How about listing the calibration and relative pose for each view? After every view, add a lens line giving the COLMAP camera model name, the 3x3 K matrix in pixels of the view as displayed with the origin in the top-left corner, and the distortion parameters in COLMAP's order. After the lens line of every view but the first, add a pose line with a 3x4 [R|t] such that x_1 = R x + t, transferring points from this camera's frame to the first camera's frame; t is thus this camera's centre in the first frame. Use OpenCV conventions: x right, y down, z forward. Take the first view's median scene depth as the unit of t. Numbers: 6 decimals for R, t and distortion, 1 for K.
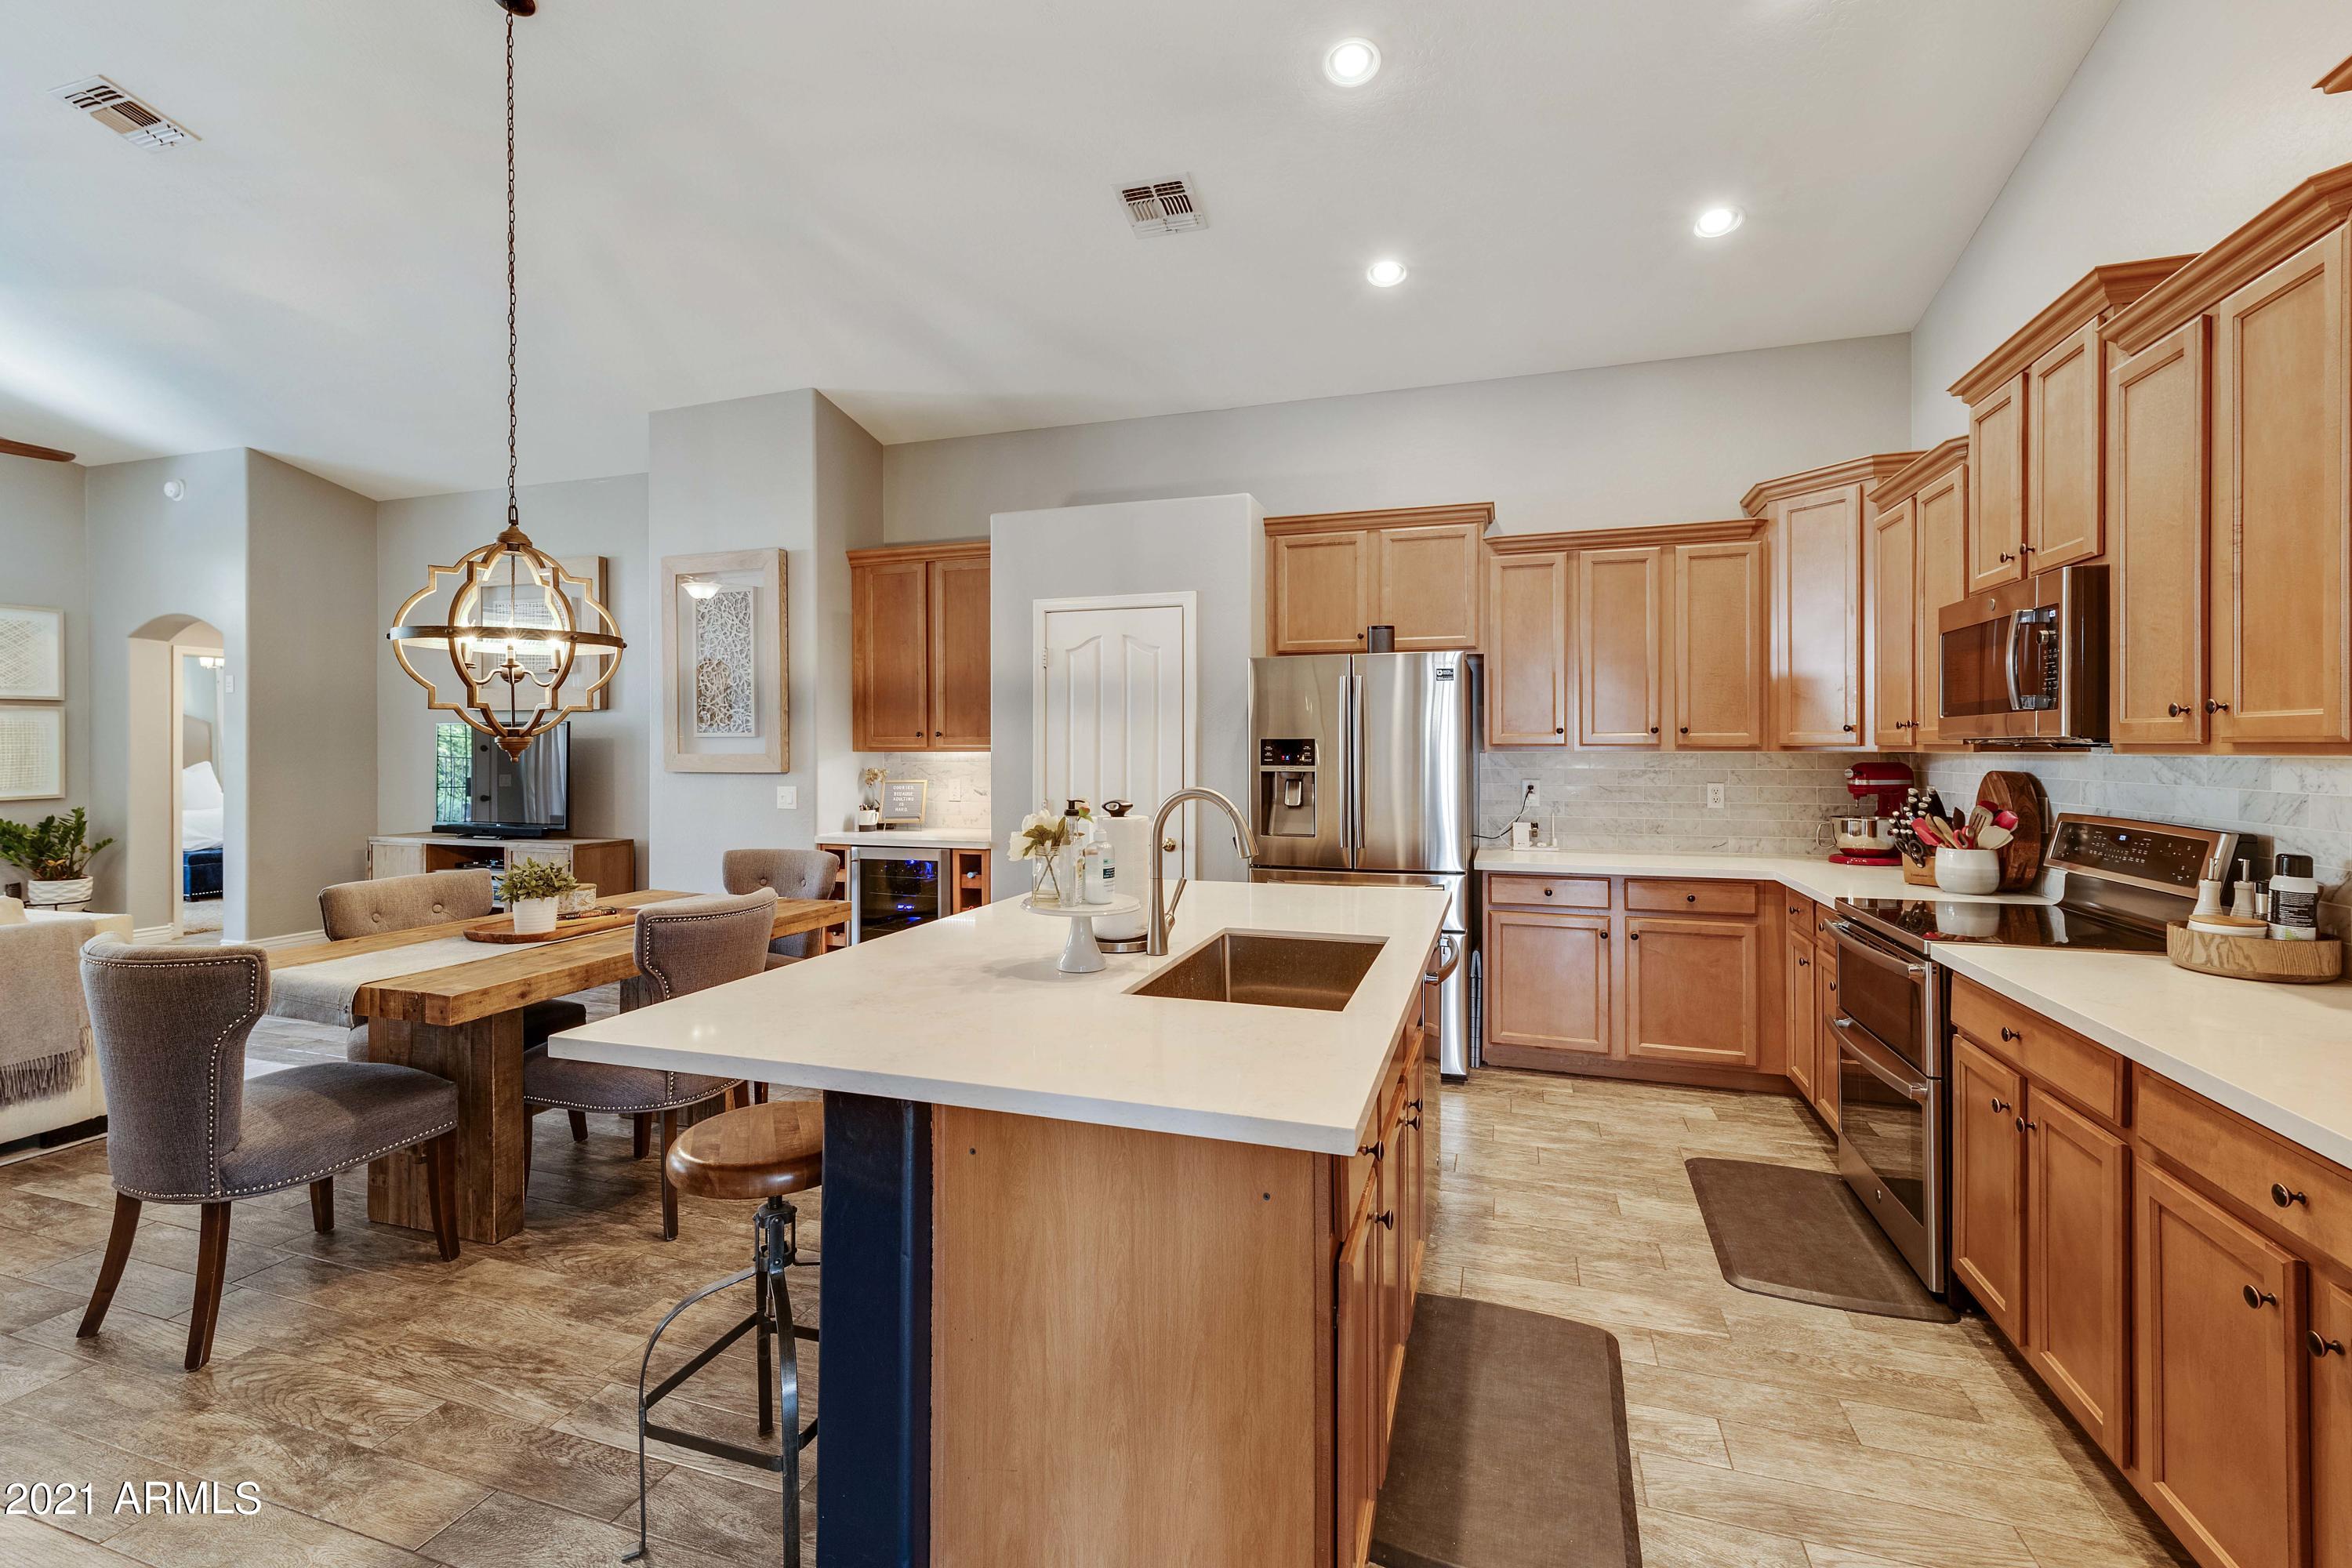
lens RADIAL K [[1019.4, 0, 1172.4], [0, 1019.4, 750.5], [0, 0, 1]] dist [0.004393, 0.000875]
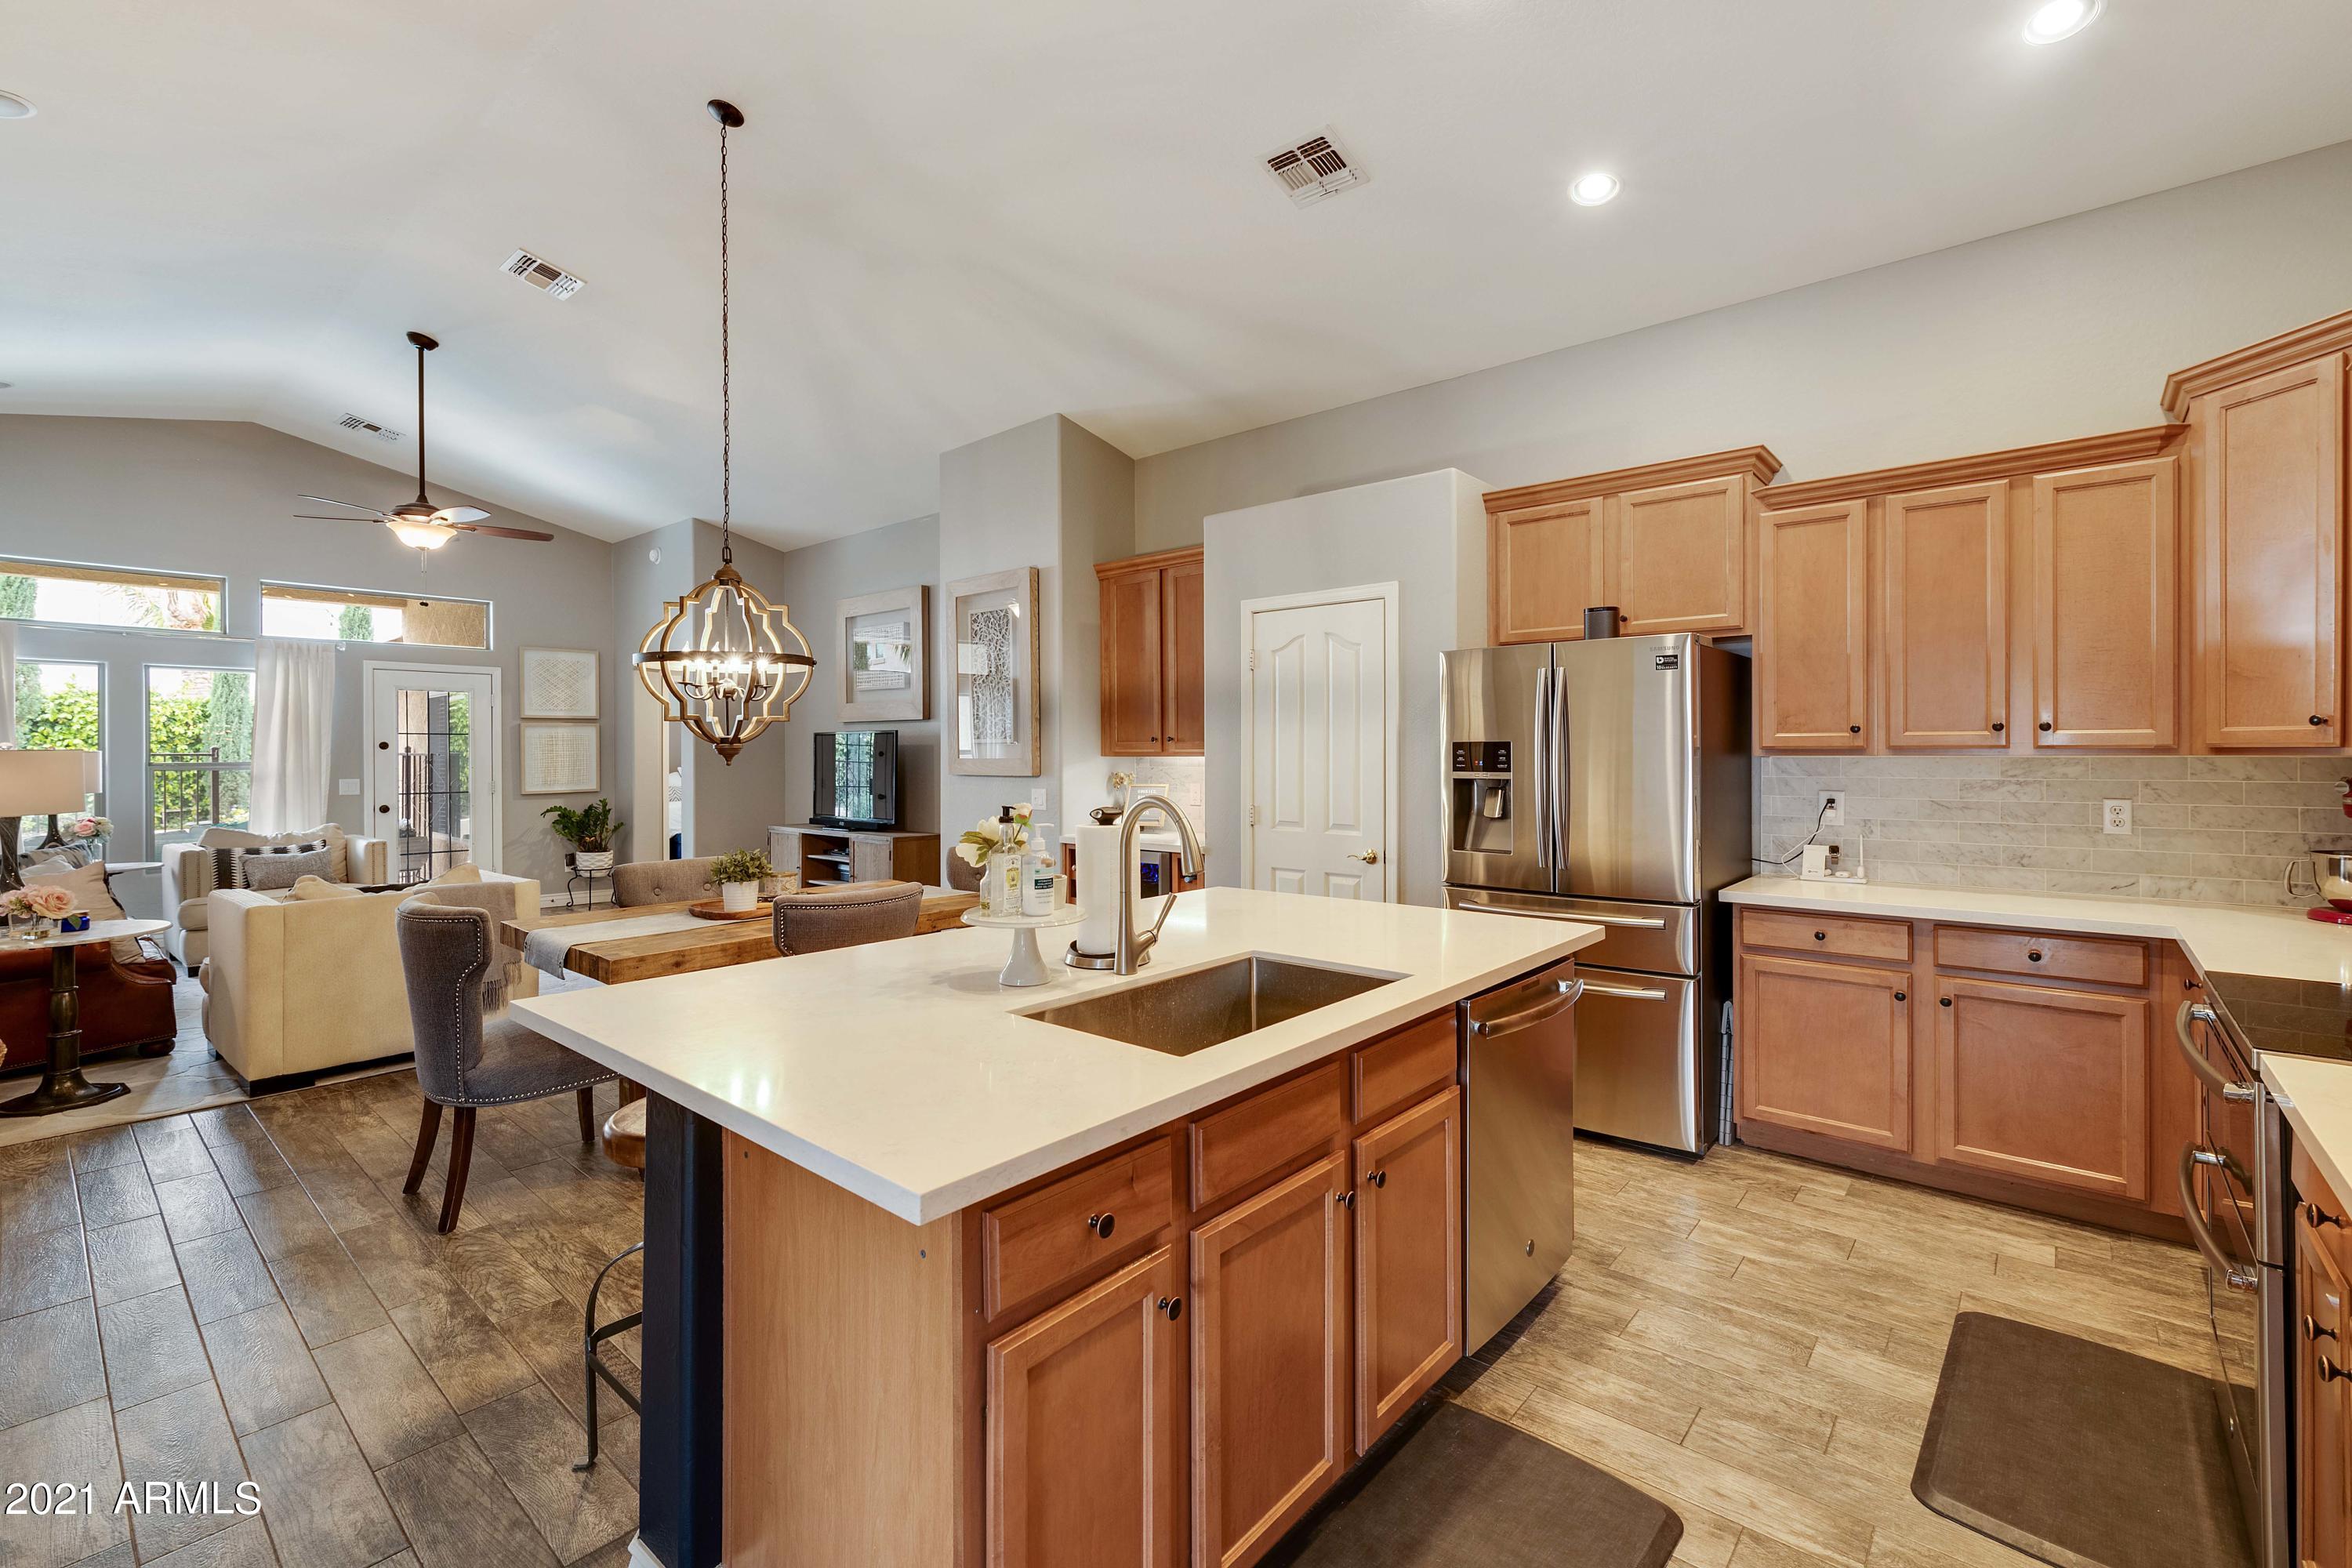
lens RADIAL K [[1019.4, 0, 1178.7], [0, 1019.4, 758.7], [0, 0, 1]] dist [0.004393, 0.000875]
pose [[0.924323, 0.000088, -0.381610, 0.223347], [0.001167, 0.999995, 0.003058, 0.000456], [0.381609, -0.003272, 0.924318, 0.090794]]
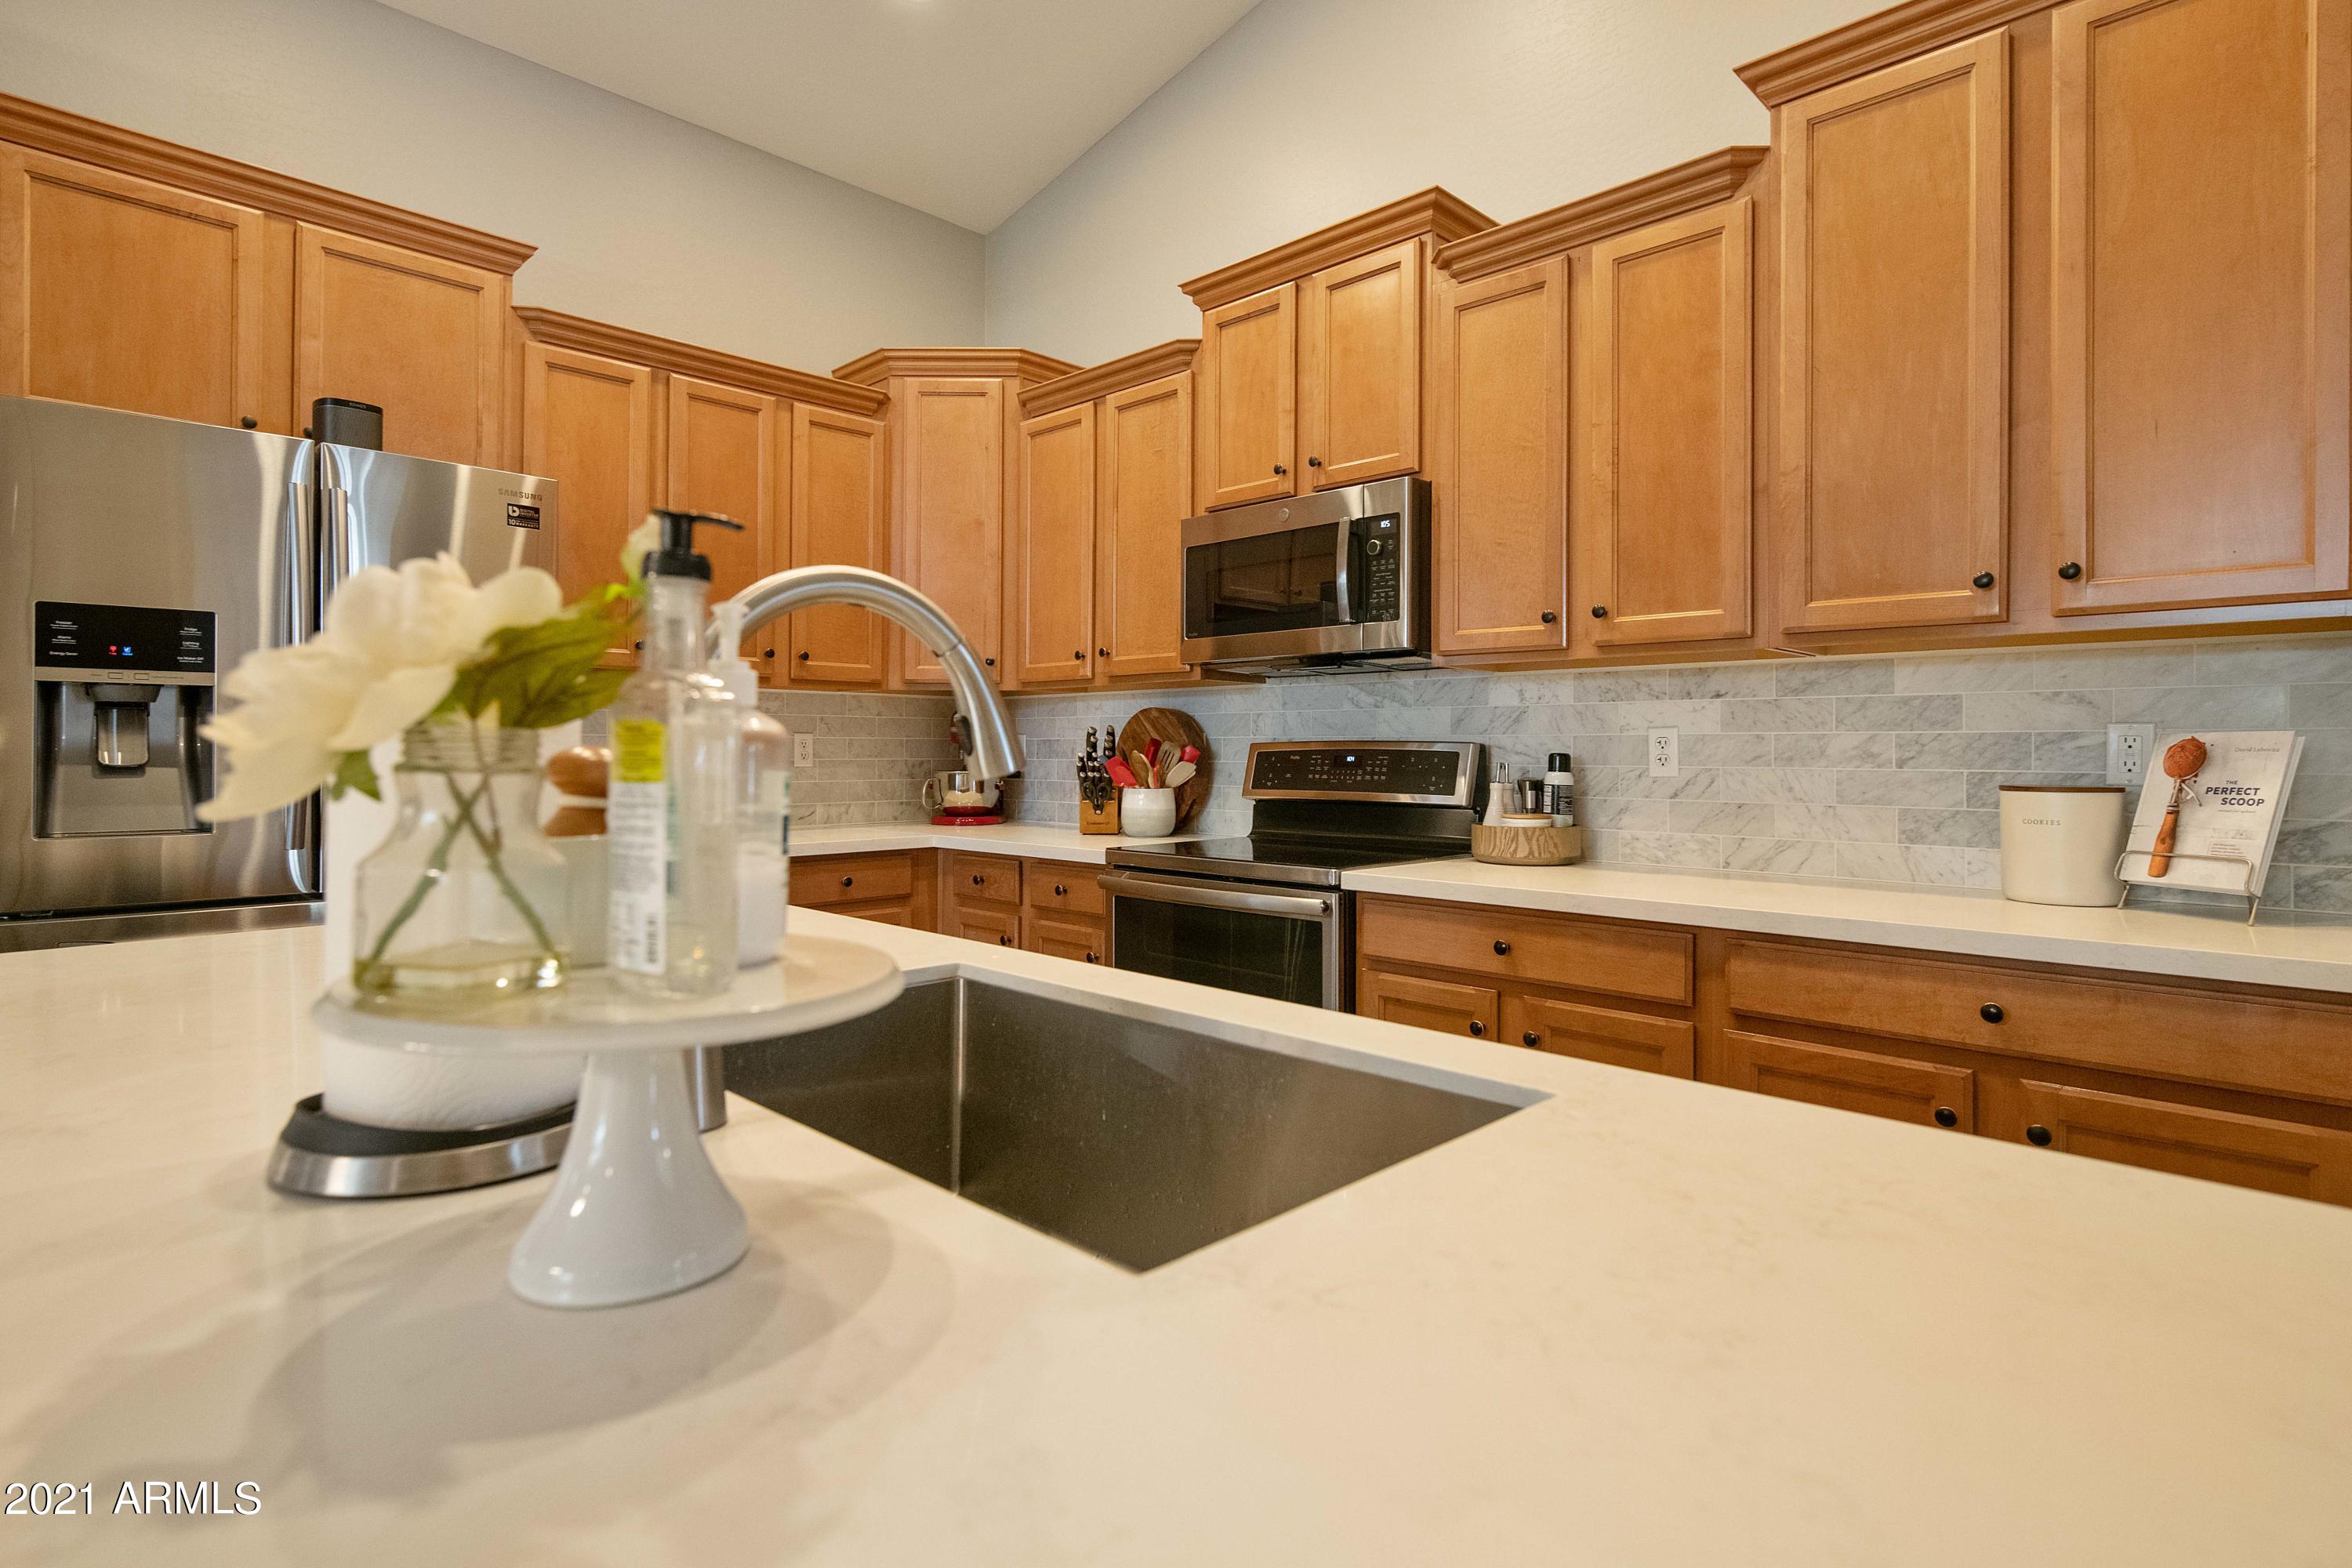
lens RADIAL K [[1180.7, 0, 1185.5], [0, 1180.7, 736.4], [0, 0, 1]] dist [-0.000484, 0.000422]
pose [[0.434458, 0.013534, 0.900590, -0.148209], [-0.000502, 0.999891, -0.014784, 0.053480], [-0.900692, 0.005971, 0.434417, 0.419548]]
